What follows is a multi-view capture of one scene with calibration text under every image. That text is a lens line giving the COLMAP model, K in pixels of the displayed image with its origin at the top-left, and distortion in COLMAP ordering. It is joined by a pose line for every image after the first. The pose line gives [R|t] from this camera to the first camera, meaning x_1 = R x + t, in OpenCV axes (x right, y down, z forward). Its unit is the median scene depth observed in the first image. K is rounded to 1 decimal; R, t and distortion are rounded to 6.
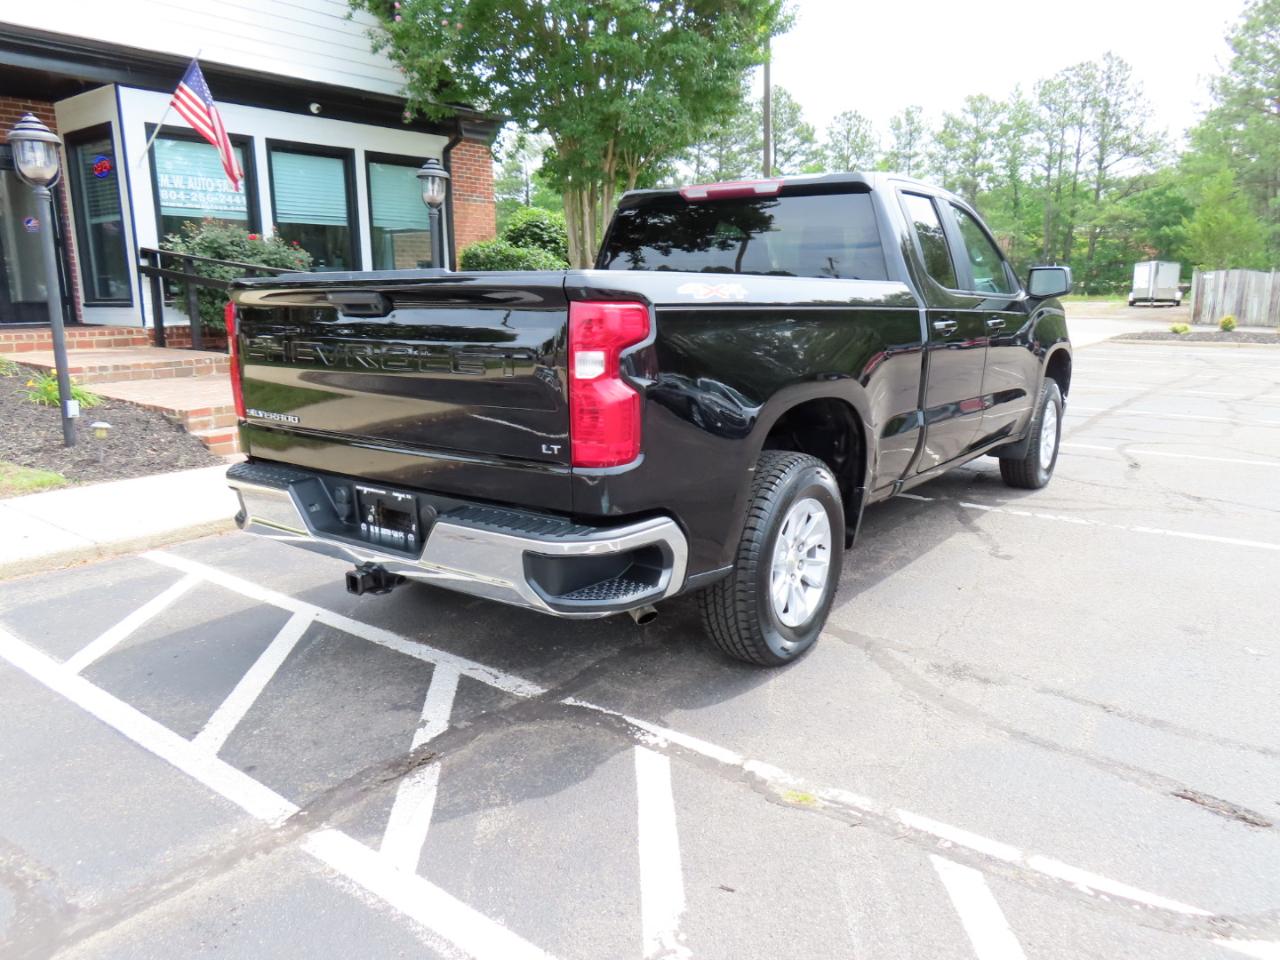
lens RADIAL K [[917.1, 0, 642.7], [0, 917.1, 483.1], [0, 0, 1]] dist [-0.012015, 0.008292]
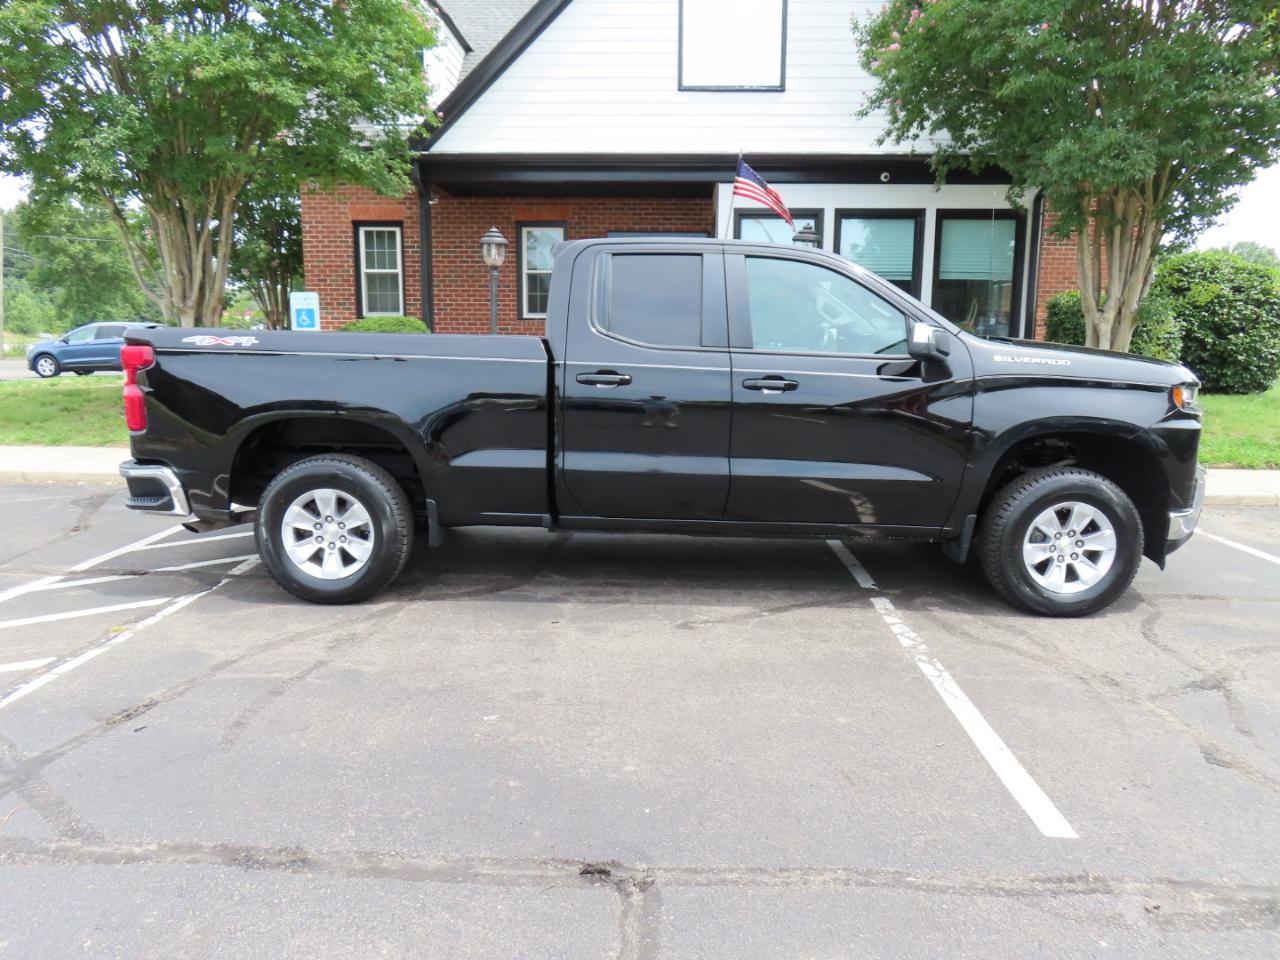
lens RADIAL K [[917.1, 0, 640.9], [0, 917.1, 481.1], [0, 0, 1]] dist [-0.012015, 0.008292]
pose [[0.579627, 0.141458, -0.802510, 1.501395], [-0.182436, 0.982346, 0.041389, -0.132744], [0.794197, 0.122417, 0.595202, 0.516970]]
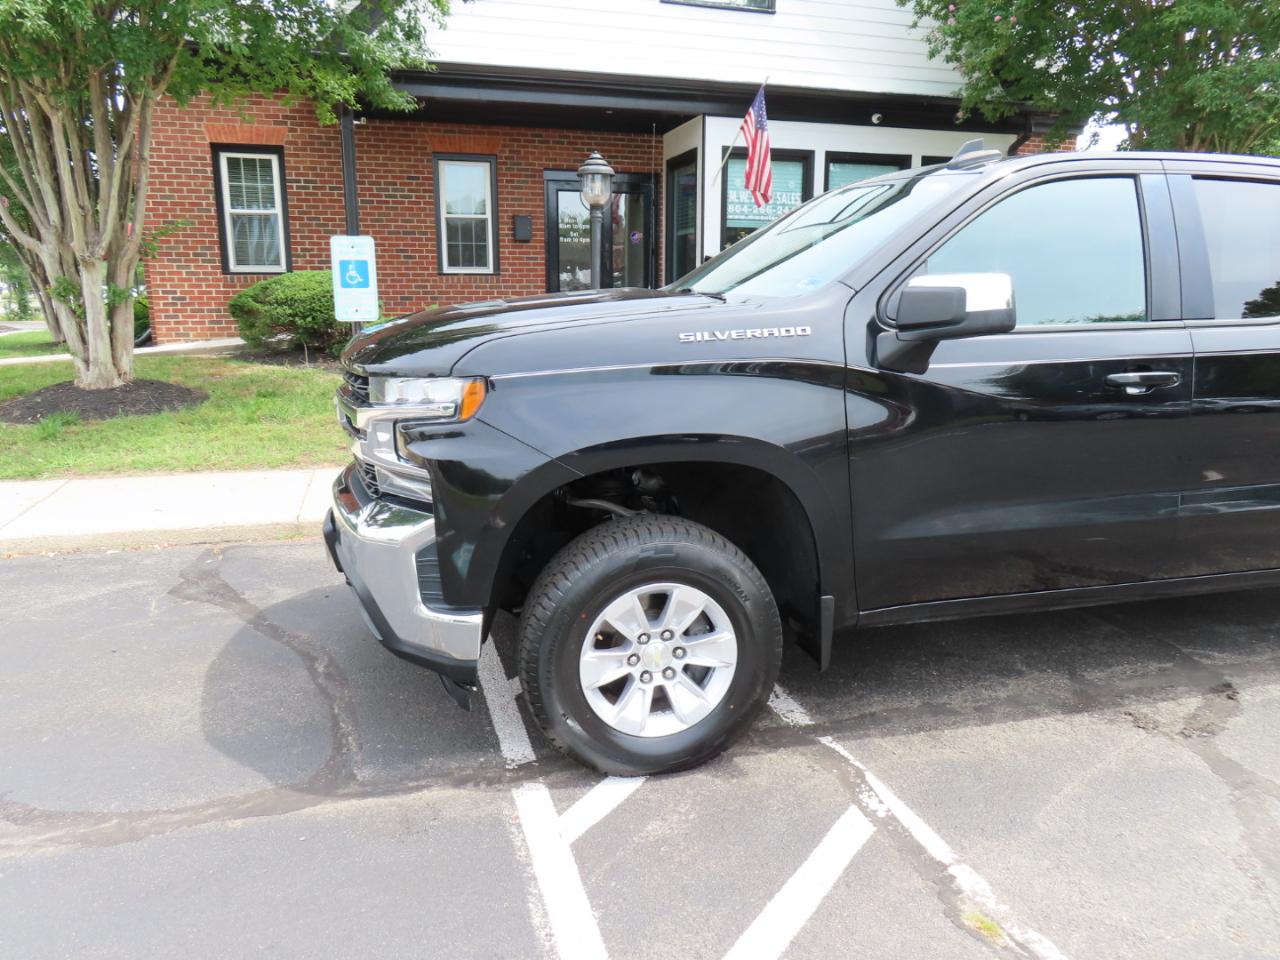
lens RADIAL K [[917.1, 0, 640.5], [0, 917.1, 482.1], [0, 0, 1]] dist [-0.012015, 0.008292]
pose [[0.810057, 0.129811, -0.571801, 0.246285], [-0.130676, 0.990627, 0.039767, -0.038324], [0.571604, 0.042507, 0.819428, 0.079187]]
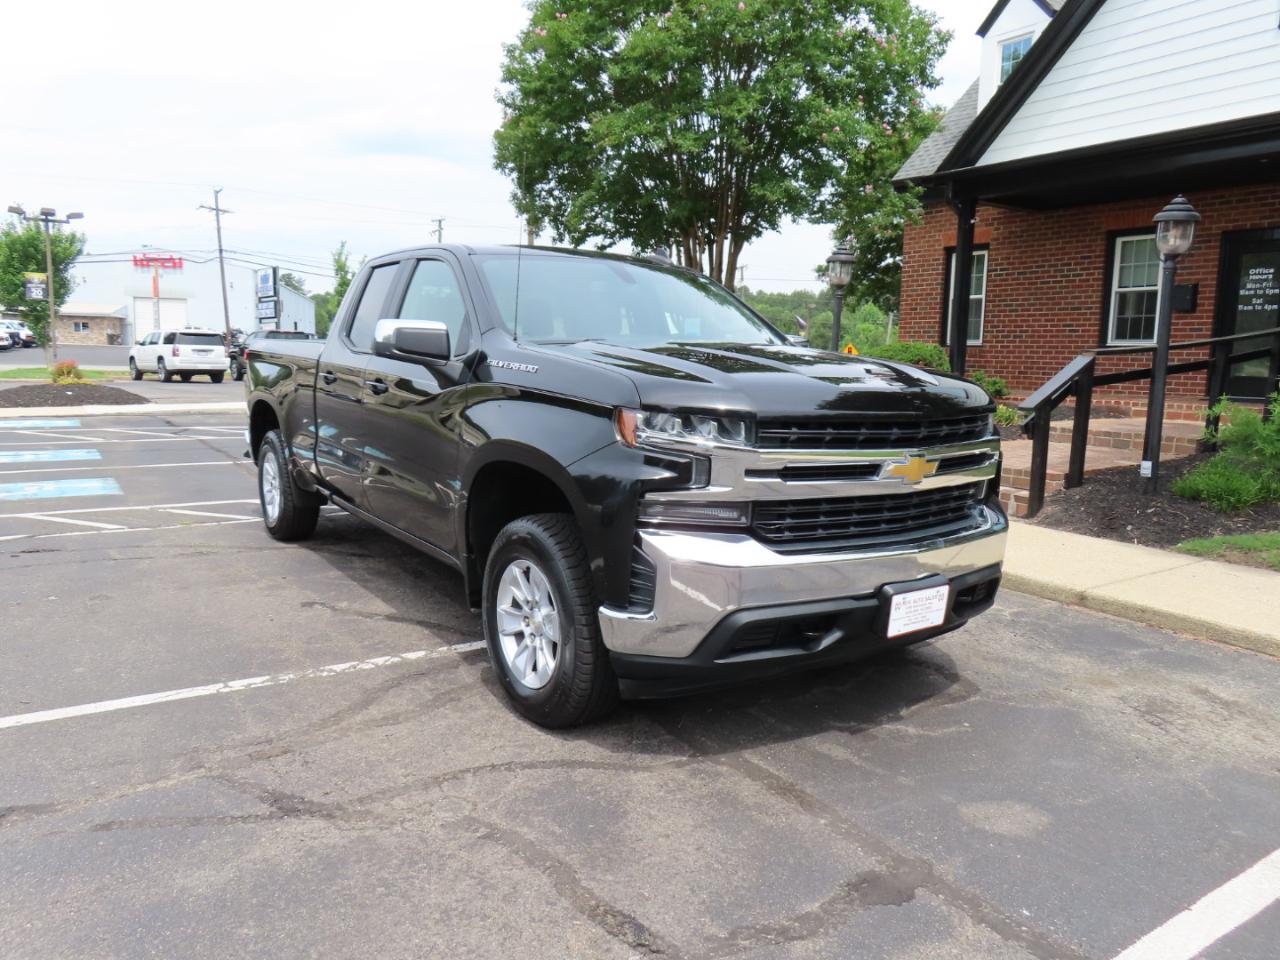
lens RADIAL K [[917.1, 0, 644.7], [0, 917.1, 481.7], [0, 0, 1]] dist [-0.012015, 0.008292]
pose [[-0.319717, 0.127881, -0.938844, 1.656570], [-0.217927, 0.954362, 0.204209, -0.463930], [0.922111, 0.269888, -0.277257, 2.162325]]
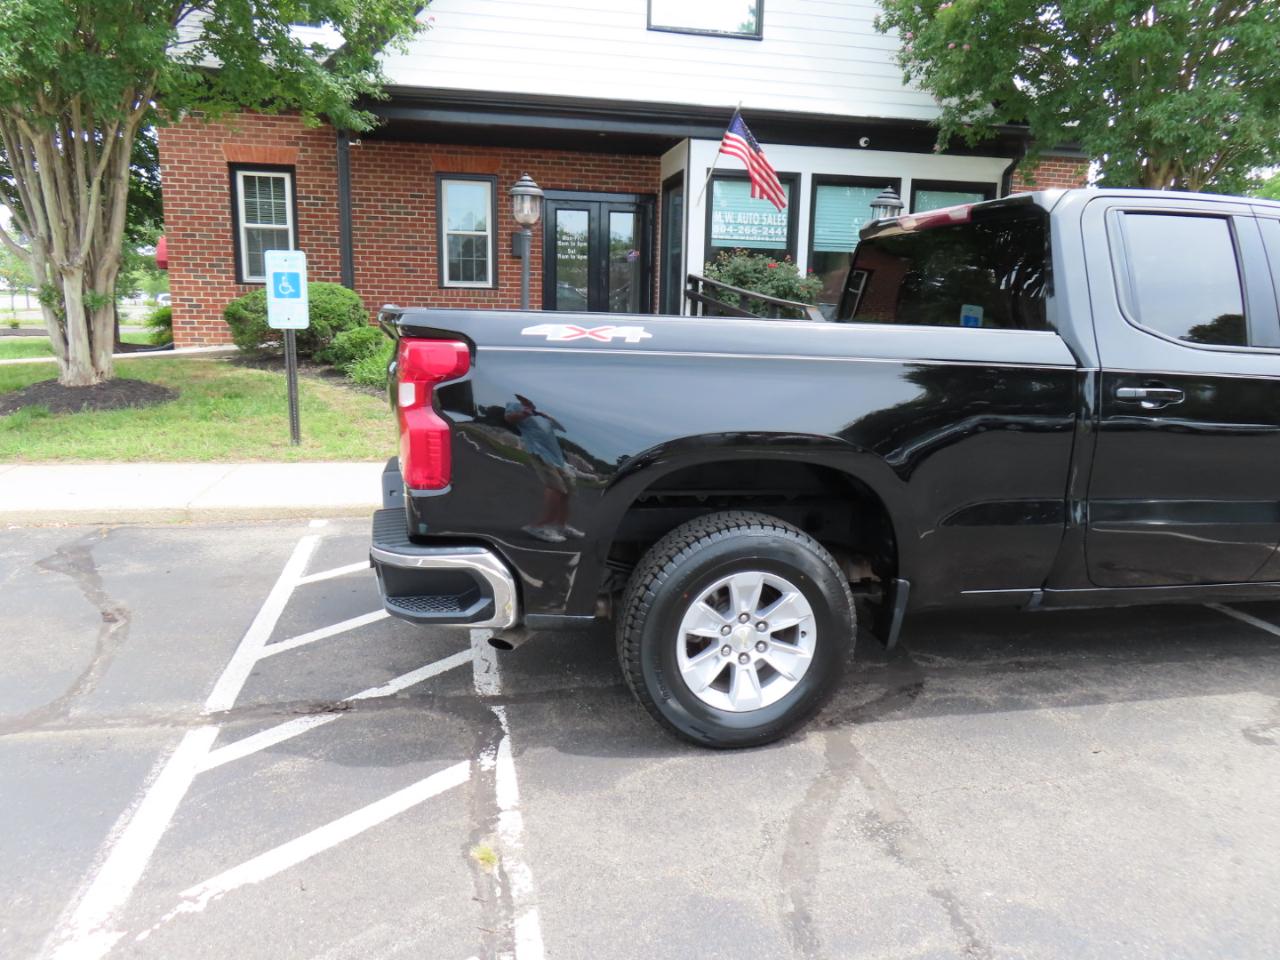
lens RADIAL K [[917.1, 0, 641.2], [0, 917.1, 482.2], [0, 0, 1]] dist [-0.012015, 0.008292]
pose [[0.757327, 0.146432, -0.636407, 0.611148], [-0.162311, 0.986162, 0.033758, -0.075761], [0.632544, 0.077730, 0.770614, 0.234606]]
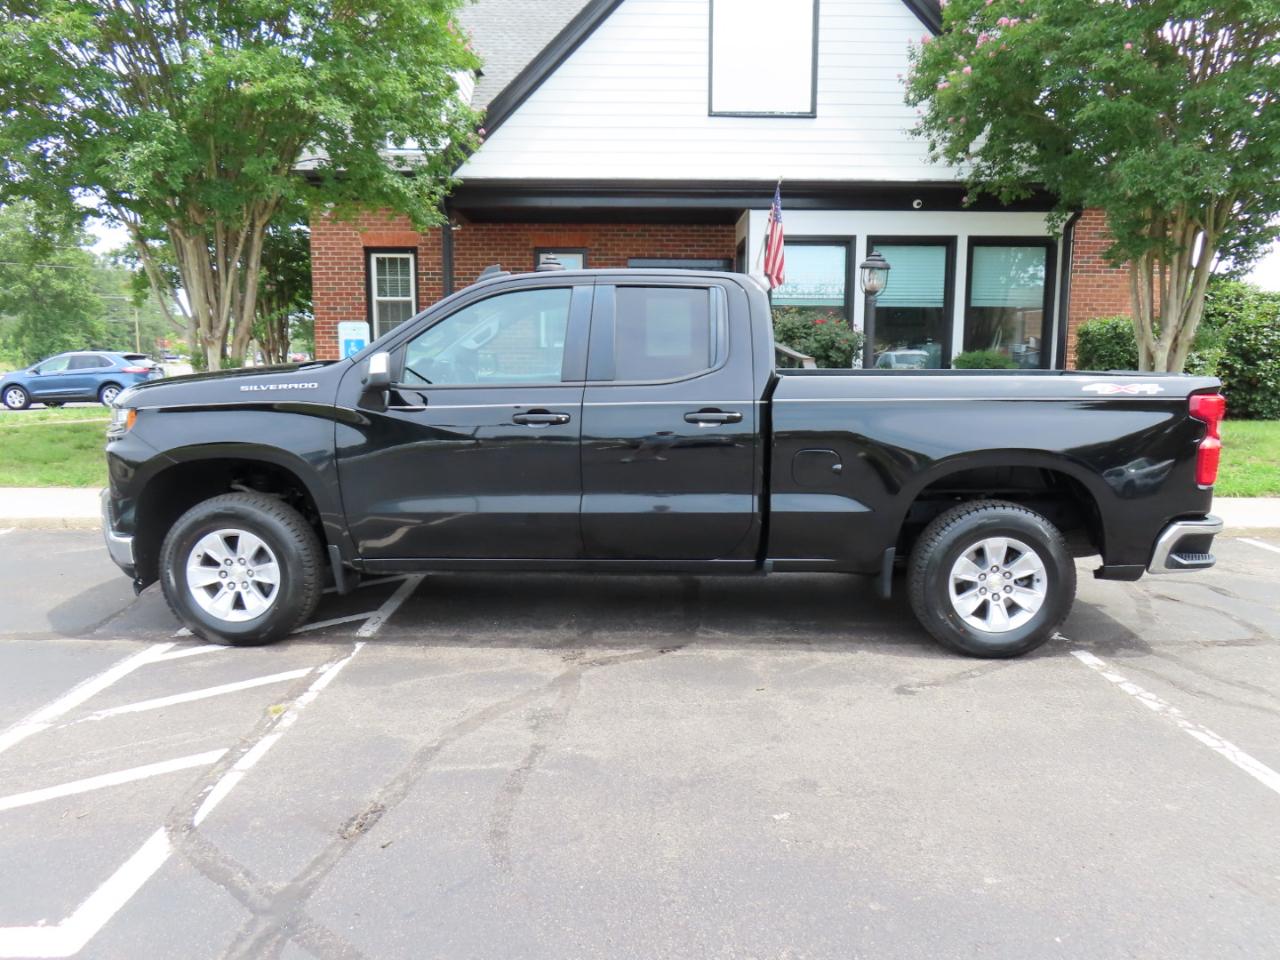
lens RADIAL K [[917.1, 0, 640.8], [0, 917.1, 481.6], [0, 0, 1]] dist [-0.012015, 0.008292]
pose [[0.616890, 0.113936, -0.778759, 1.208274], [-0.172544, 0.984974, 0.007427, -0.104919], [0.767903, 0.129789, 0.627279, 0.329674]]
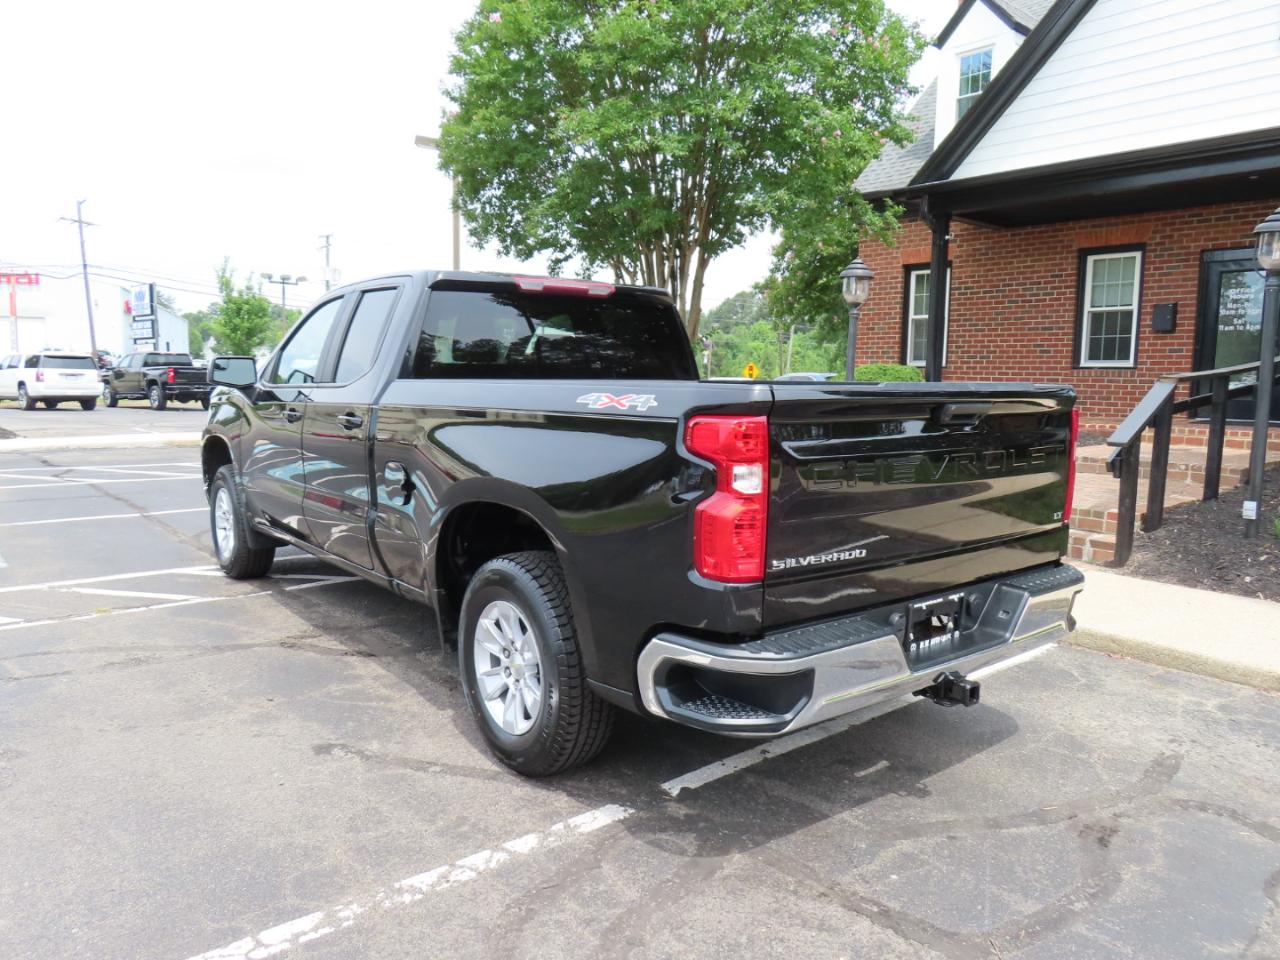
lens RADIAL K [[917.1, 0, 643.0], [0, 917.1, 483.7], [0, 0, 1]] dist [-0.012015, 0.008292]
pose [[-0.205184, 0.116322, -0.971786, 1.389797], [-0.219071, 0.962261, 0.161436, -0.399265], [0.953891, 0.246014, -0.171958, 1.781933]]
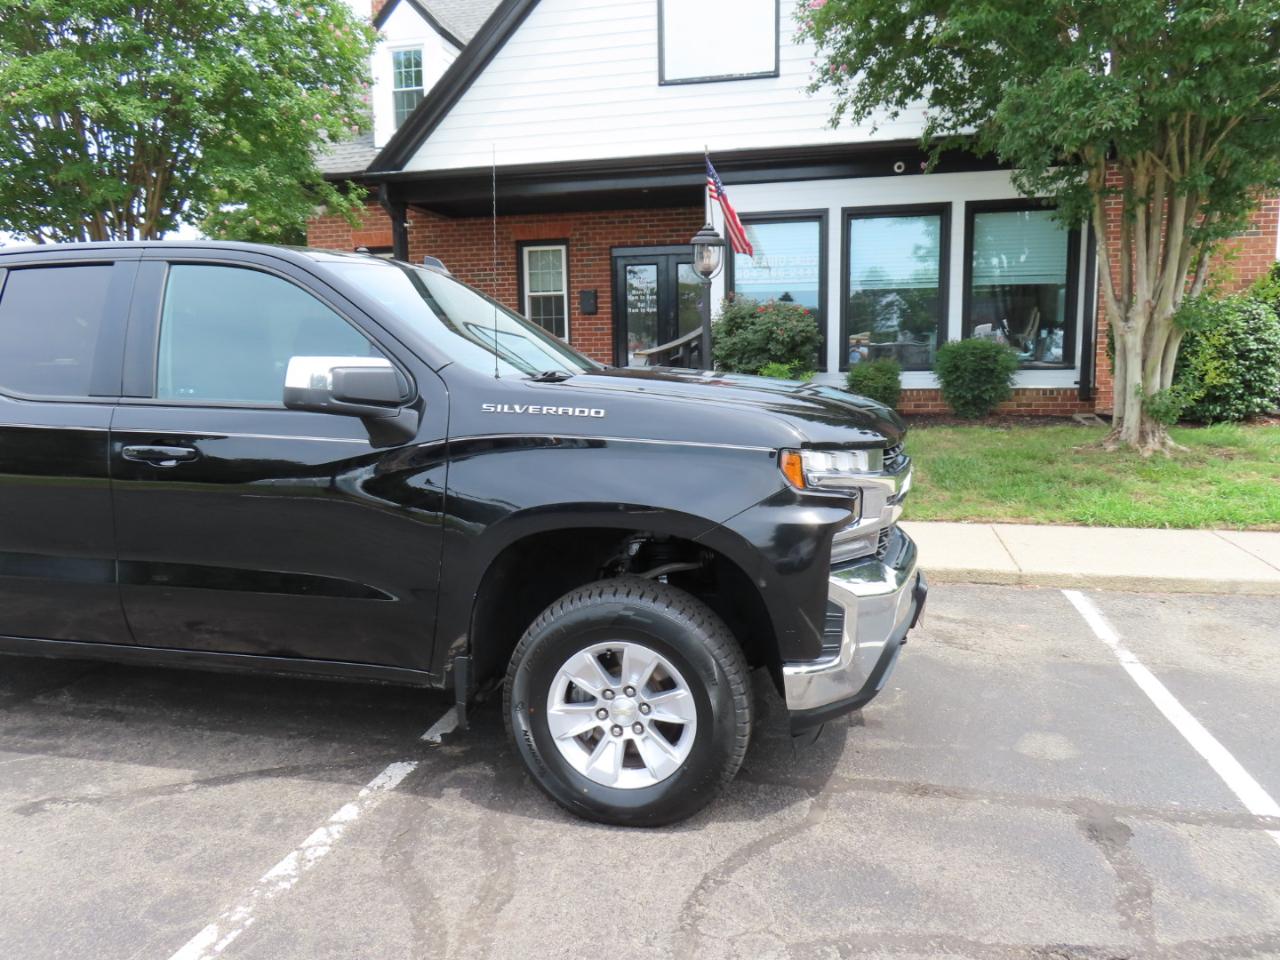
lens RADIAL K [[917.1, 0, 643.0], [0, 917.1, 479.6], [0, 0, 1]] dist [-0.012015, 0.008292]
pose [[0.411587, 0.123769, -0.902927, 1.521993], [-0.178191, 0.982543, 0.053456, -0.348443], [0.893781, 0.138892, 0.426457, 1.461775]]
